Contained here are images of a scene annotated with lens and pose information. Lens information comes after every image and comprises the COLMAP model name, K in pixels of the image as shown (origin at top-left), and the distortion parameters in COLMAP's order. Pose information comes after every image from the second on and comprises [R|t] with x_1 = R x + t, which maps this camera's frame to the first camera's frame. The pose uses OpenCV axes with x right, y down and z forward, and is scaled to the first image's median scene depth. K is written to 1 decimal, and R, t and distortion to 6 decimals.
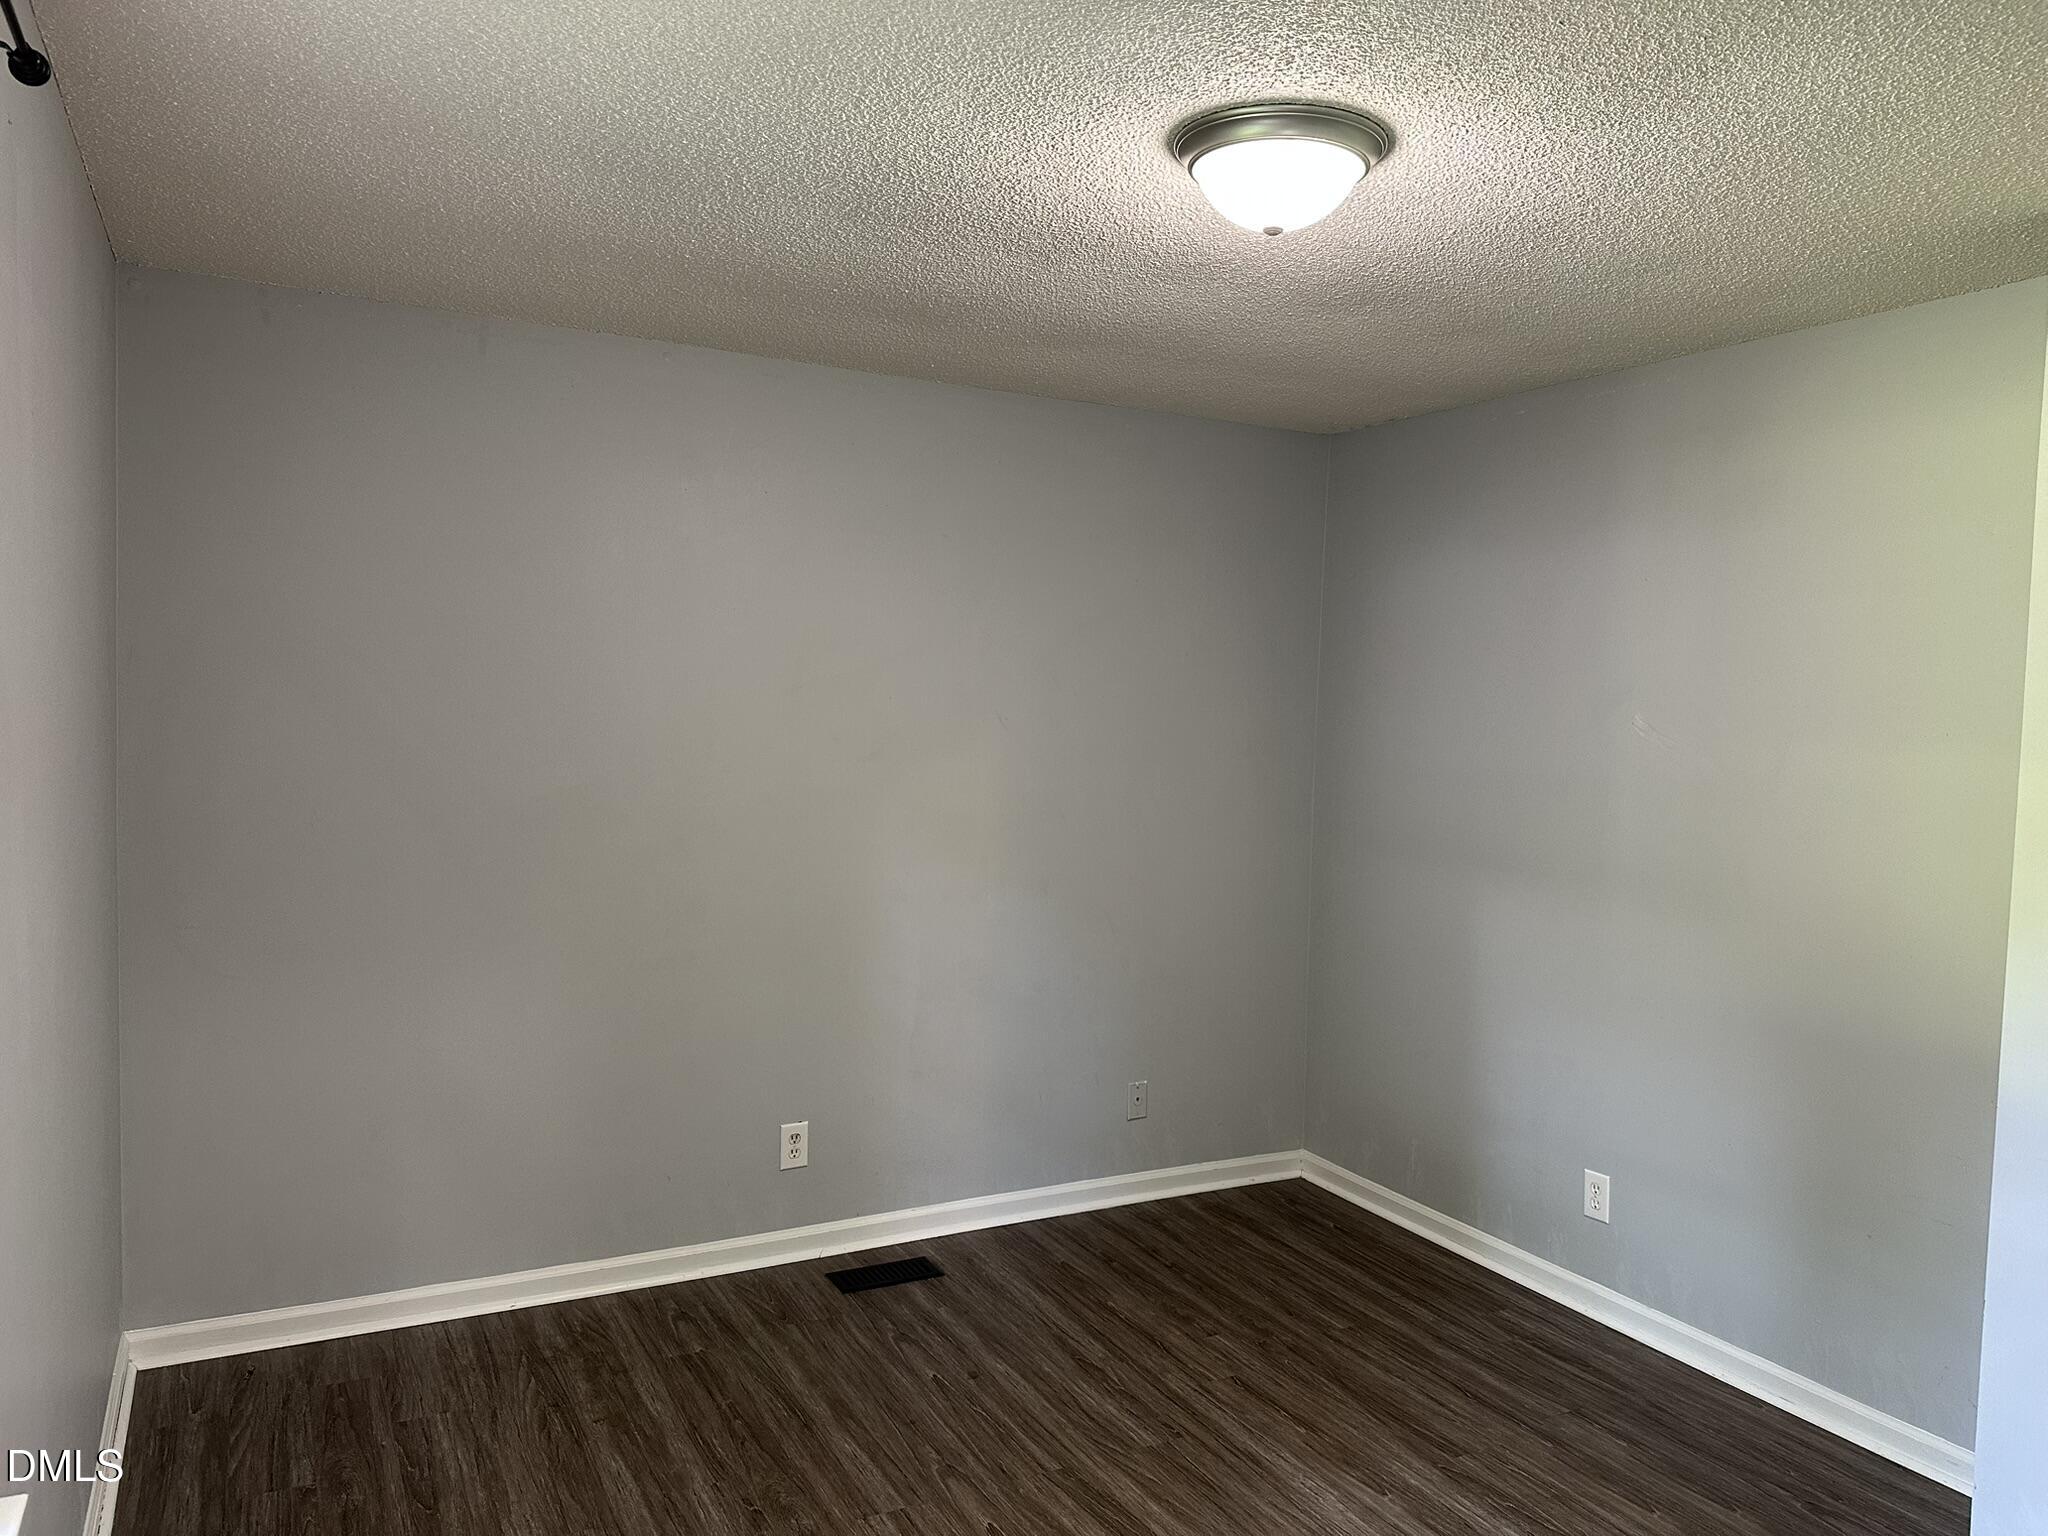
lens RADIAL K [[1450.5, 0, 1029.9], [0, 1450.5, 757.7], [0, 0, 1]] dist [-0.002518, -0.001068]
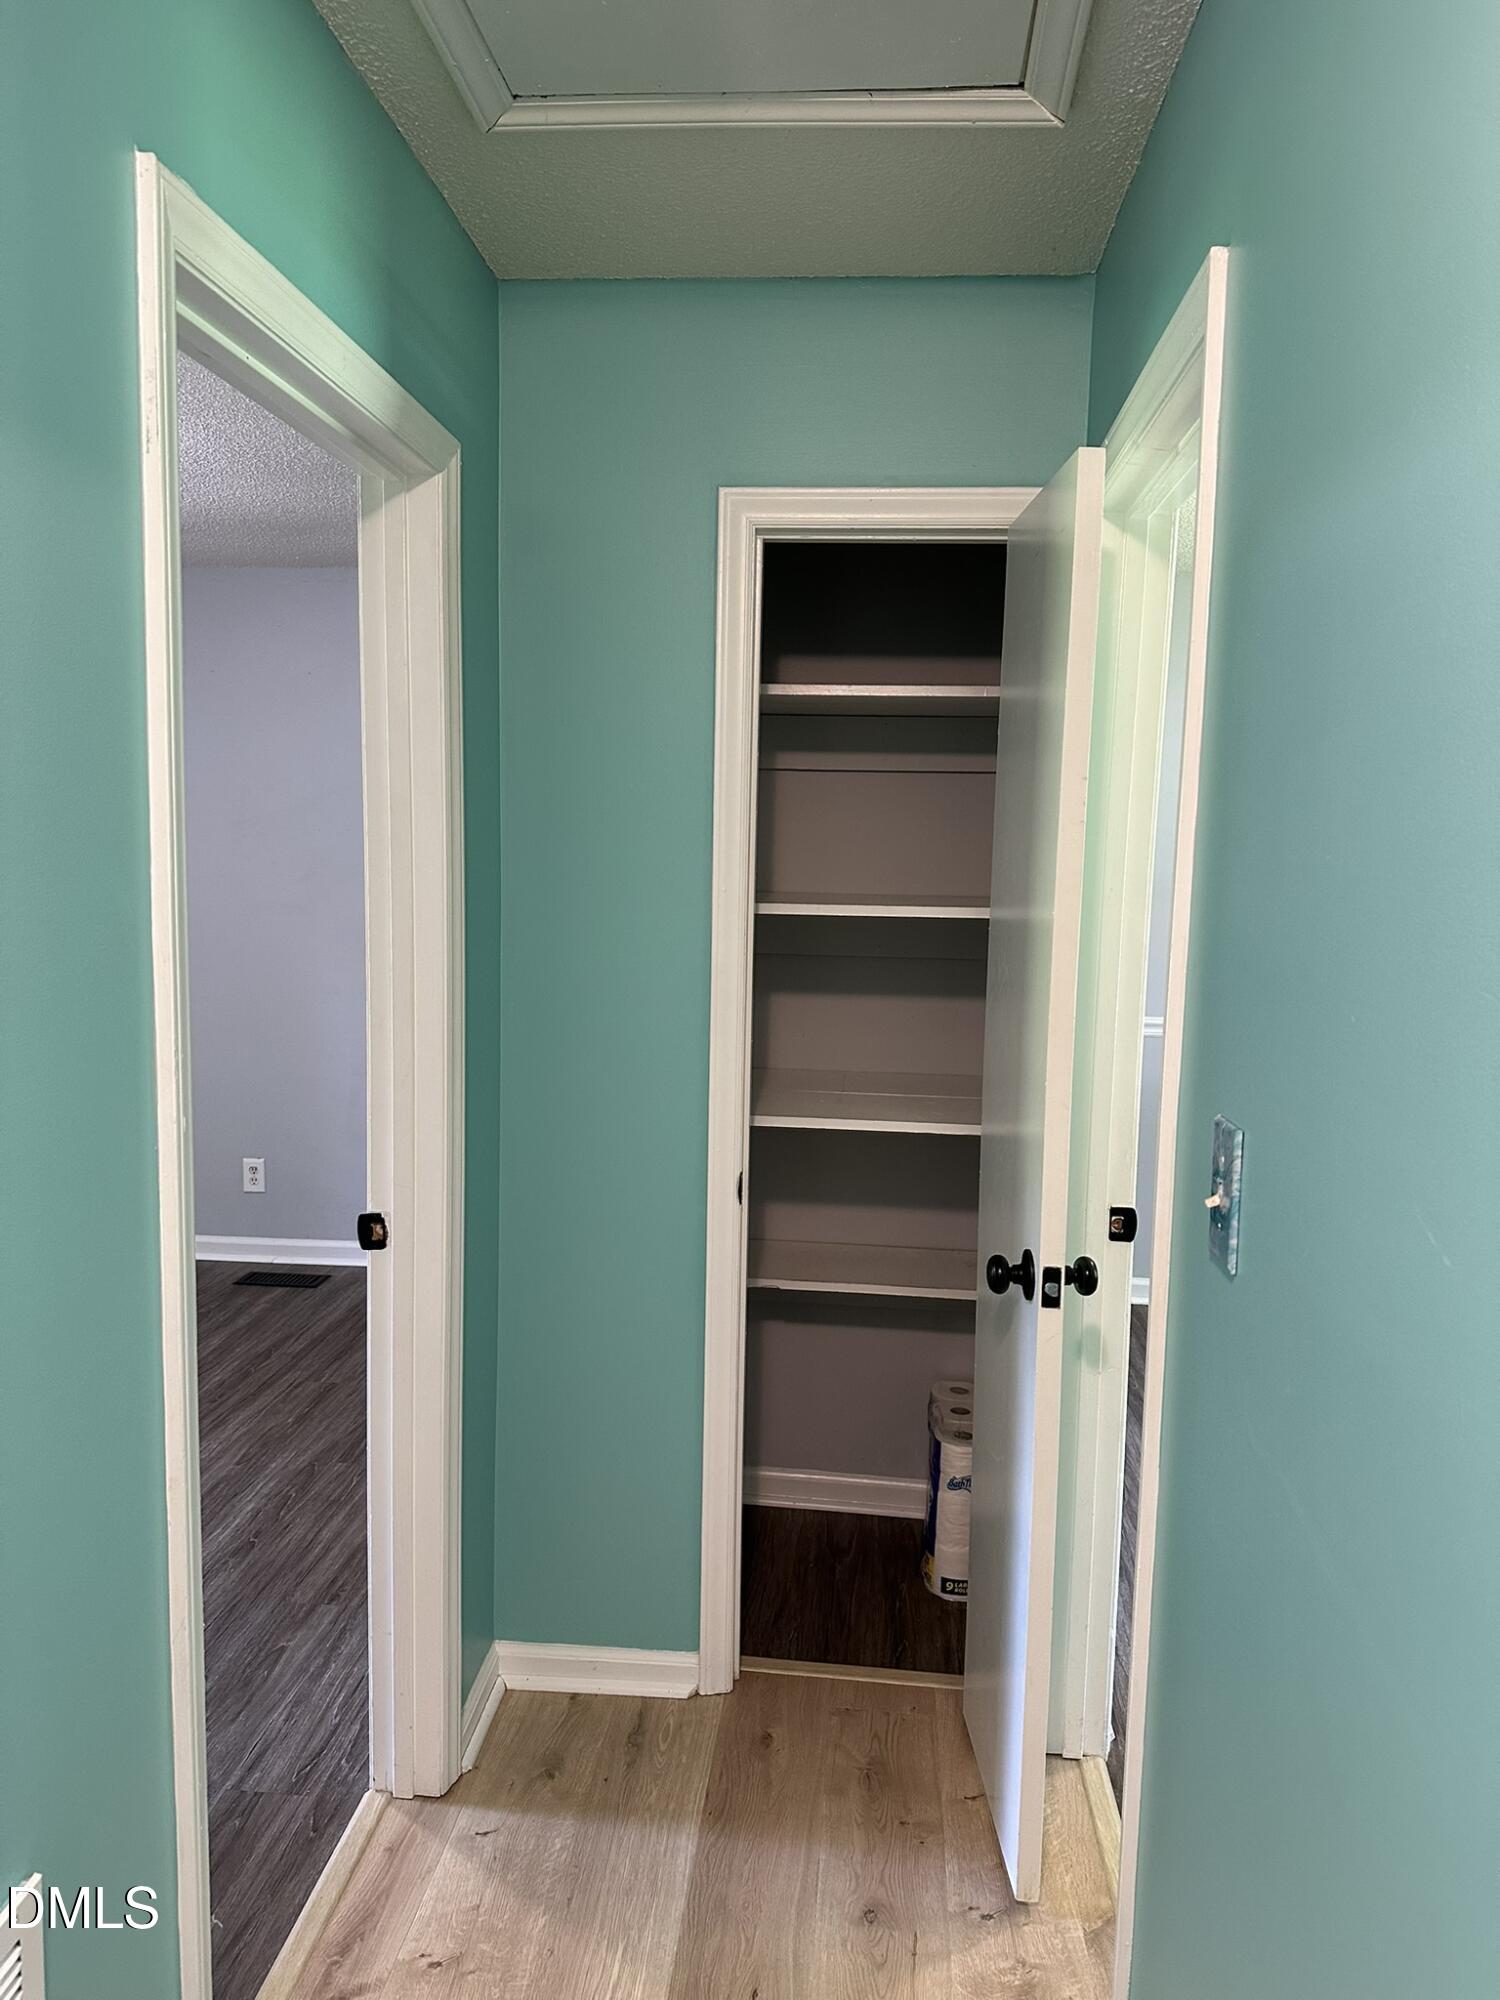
lens RADIAL K [[1416.5, 0, 751.3], [0, 1416.5, 1000.6], [0, 0, 1]] dist [-0.002518, -0.001068]
pose [[0.834904, 0.049415, -0.548173, 0.920371], [-0.020413, 0.998056, 0.058880, 0.023536], [0.550017, -0.037969, 0.834290, 0.180832]]
